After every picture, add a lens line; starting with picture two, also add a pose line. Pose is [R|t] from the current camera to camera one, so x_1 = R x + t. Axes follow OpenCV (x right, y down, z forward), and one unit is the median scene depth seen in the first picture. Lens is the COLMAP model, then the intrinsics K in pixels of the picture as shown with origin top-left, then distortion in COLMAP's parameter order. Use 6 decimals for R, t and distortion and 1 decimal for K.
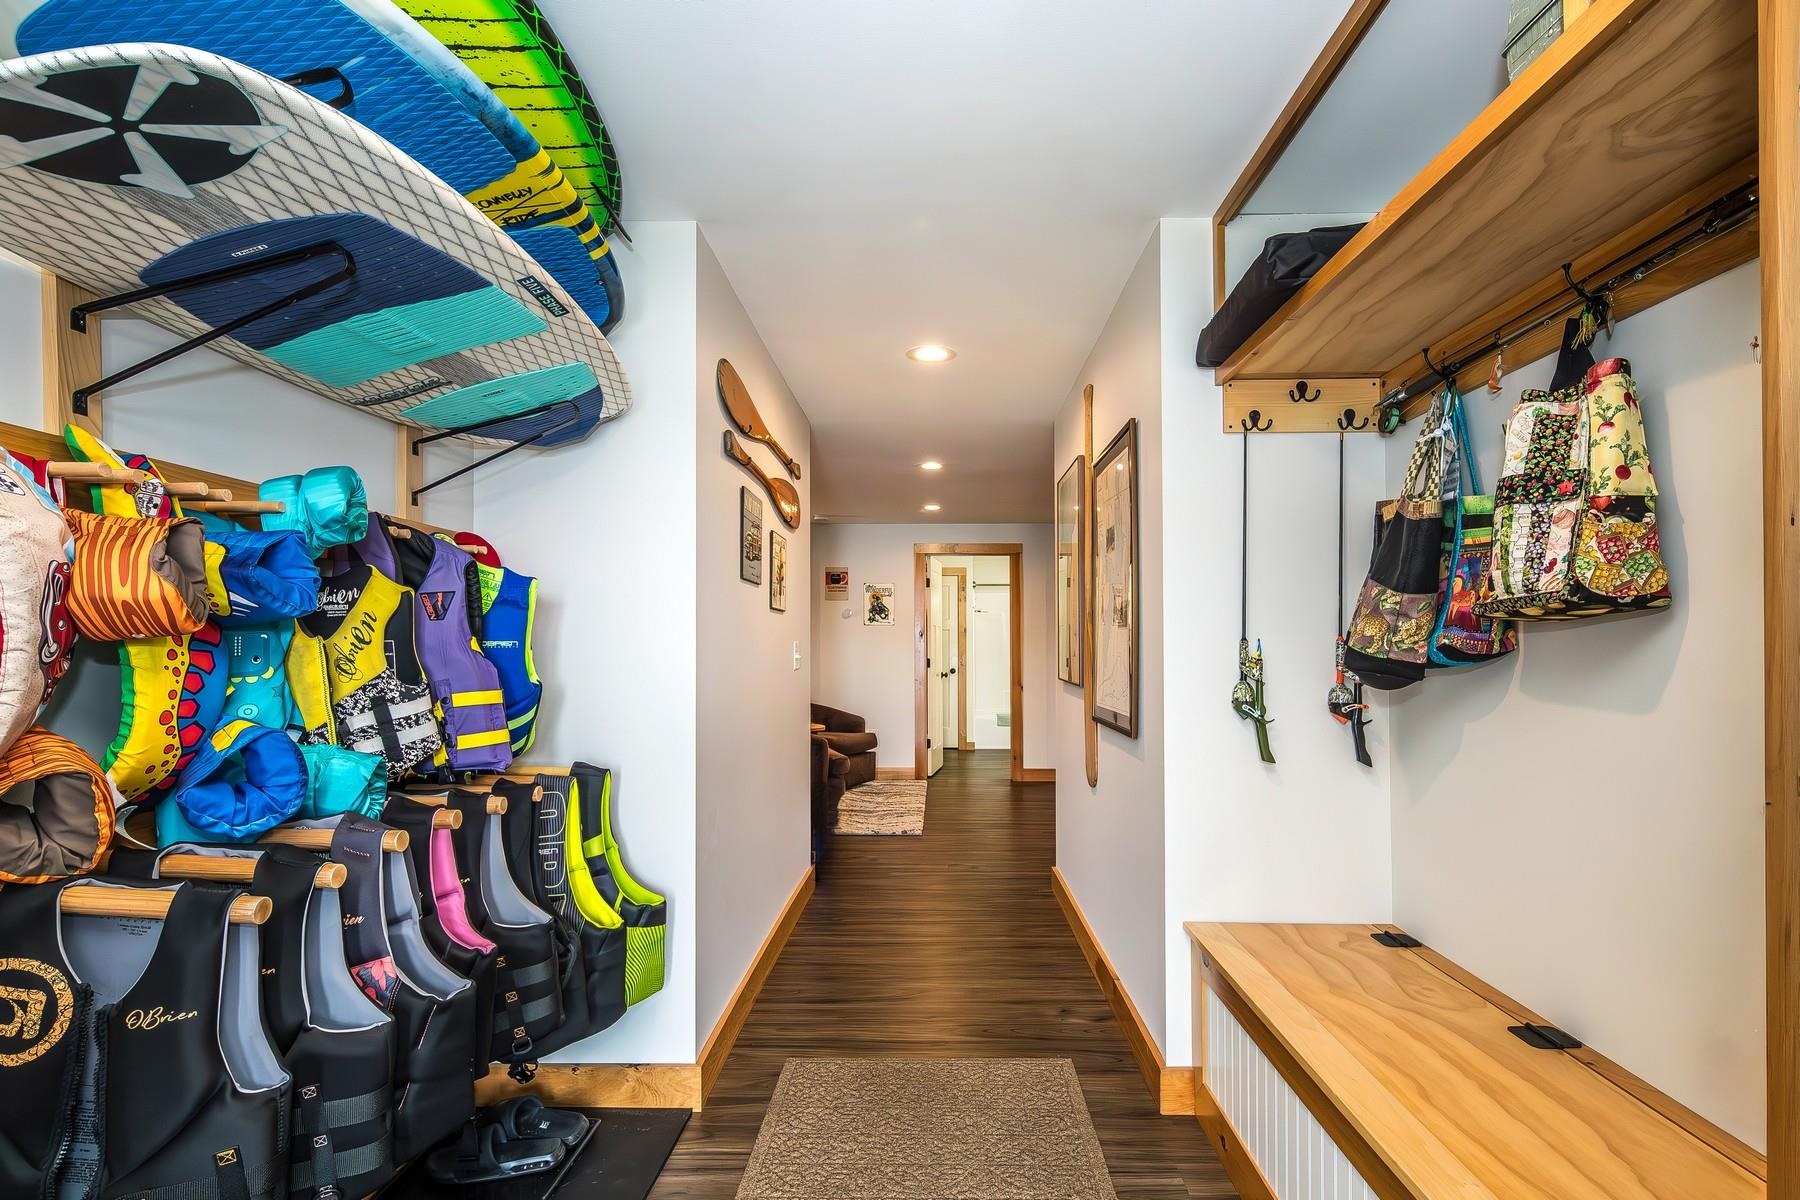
lens RADIAL K [[890.3, 0, 899.7], [0, 890.3, 611.1], [0, 0, 1]] dist [0.014482, -0.001428]
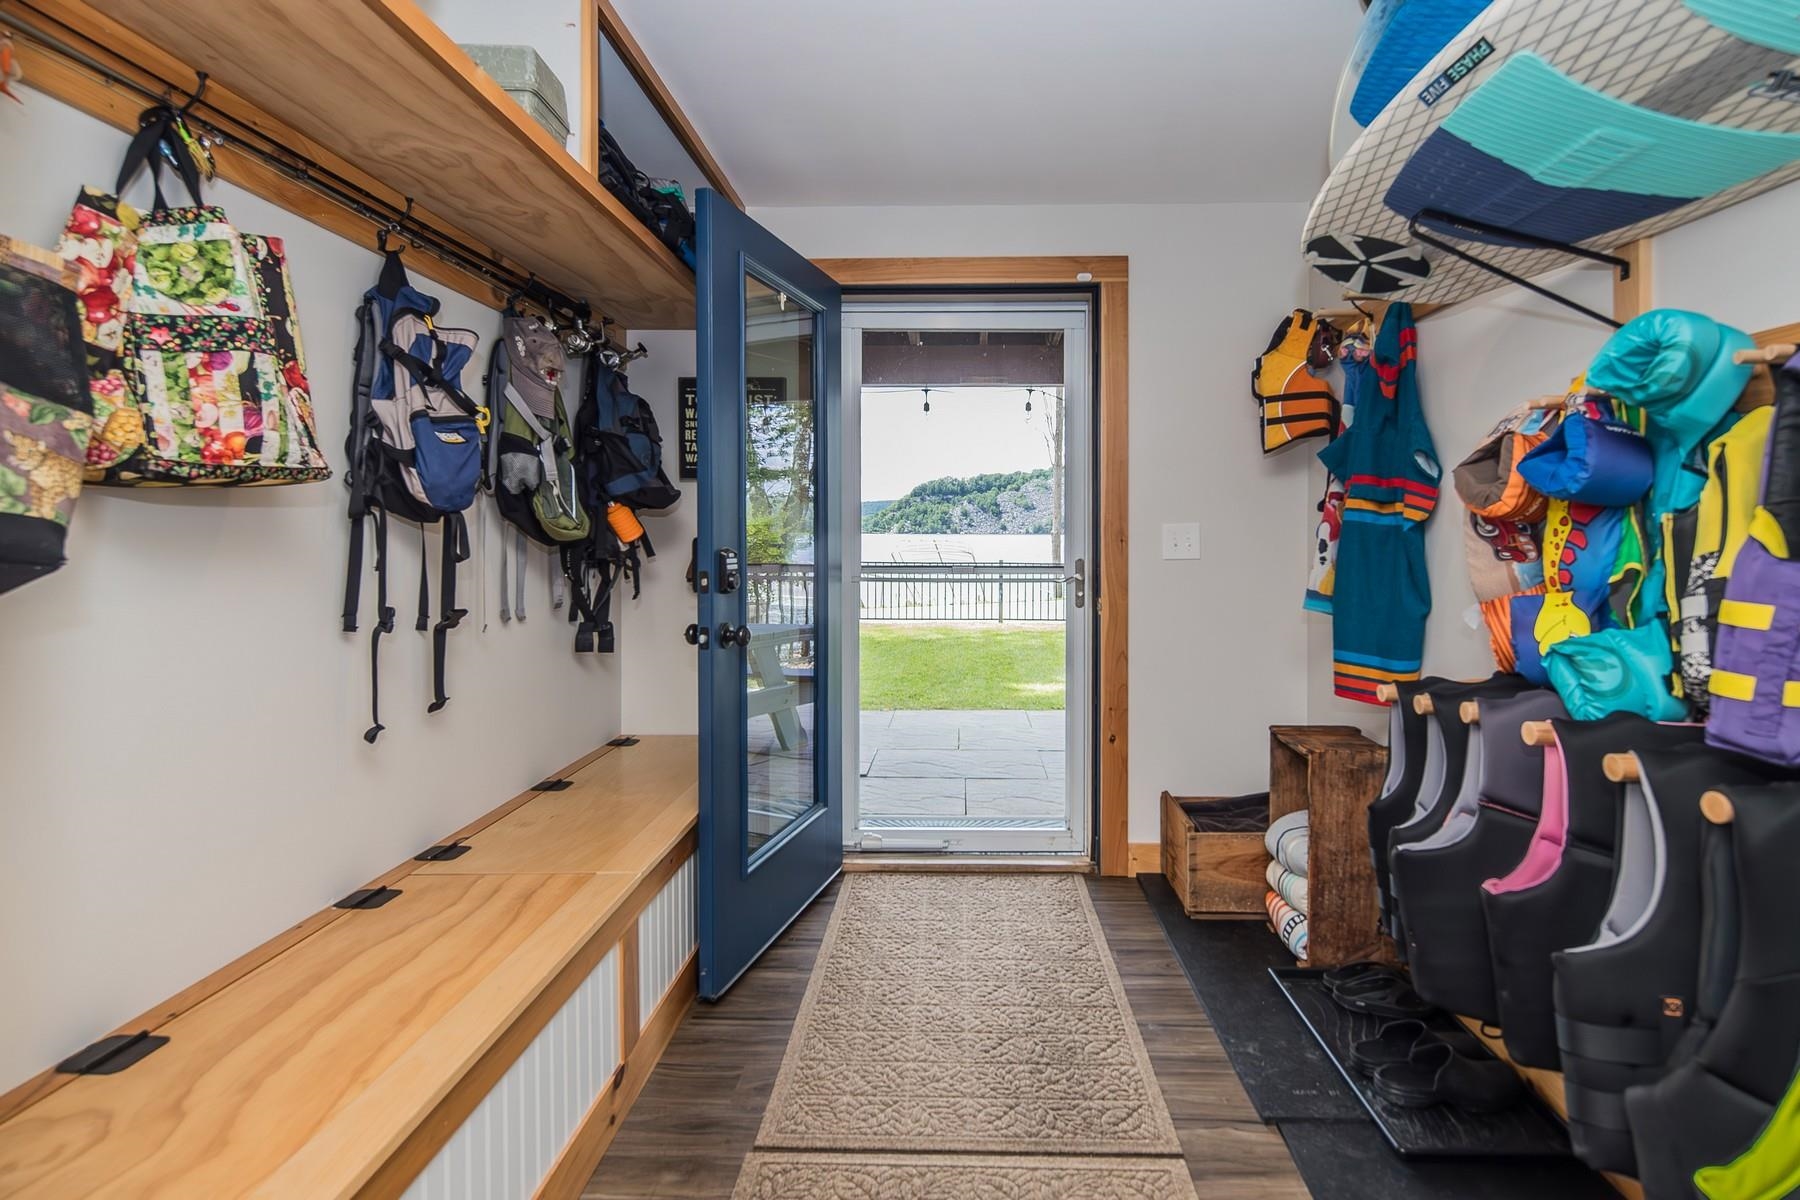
lens RADIAL K [[890.3, 0, 896.6], [0, 890.3, 595.7], [0, 0, 1]] dist [0.014482, -0.001428]
pose [[-0.999896, 0.001665, 0.014348, 0.084221], [0.001742, 0.999984, 0.005378, 0.118487], [-0.014339, 0.005403, -0.999883, 2.091517]]
